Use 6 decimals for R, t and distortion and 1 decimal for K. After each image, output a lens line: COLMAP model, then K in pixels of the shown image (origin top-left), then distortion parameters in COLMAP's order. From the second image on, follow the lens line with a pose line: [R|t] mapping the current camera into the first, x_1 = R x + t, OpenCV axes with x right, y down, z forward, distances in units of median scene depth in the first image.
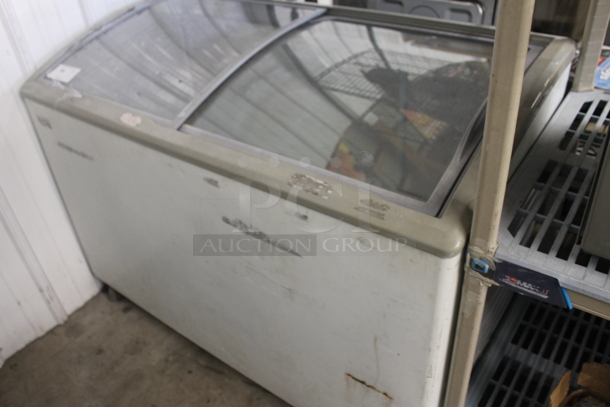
lens RADIAL K [[509.7, 0, 304.6], [0, 509.7, 205.5], [0, 0, 1]] dist [-0.120751, 0.043360]
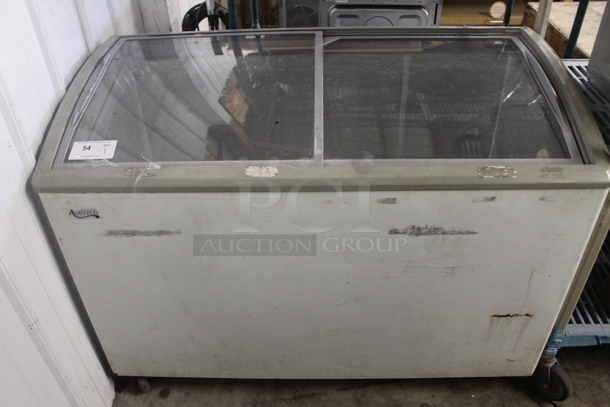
lens RADIAL K [[509.7, 0, 307.4], [0, 509.7, 203.1], [0, 0, 1]] dist [-0.120751, 0.043360]
pose [[0.811306, -0.312125, 0.494328, -0.735559], [0.316385, 0.945443, 0.077704, -0.154662], [-0.491613, 0.093356, 0.865795, 0.117546]]
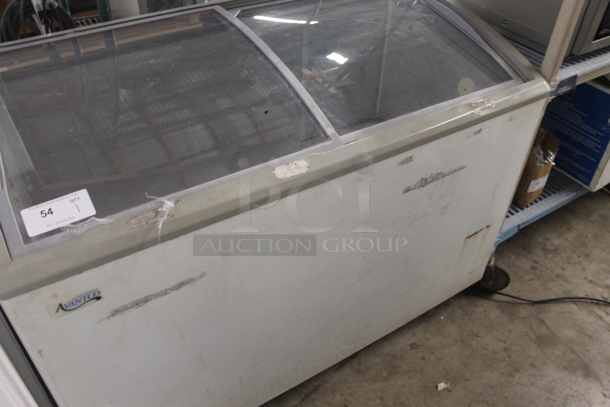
lens RADIAL K [[509.7, 0, 306.3], [0, 509.7, 200.8], [0, 0, 1]] dist [-0.120751, 0.043360]
pose [[0.345593, -0.538417, 0.768552, -0.953838], [0.505670, 0.796782, 0.330811, -0.373387], [-0.790483, 0.274307, 0.547624, 0.514383]]
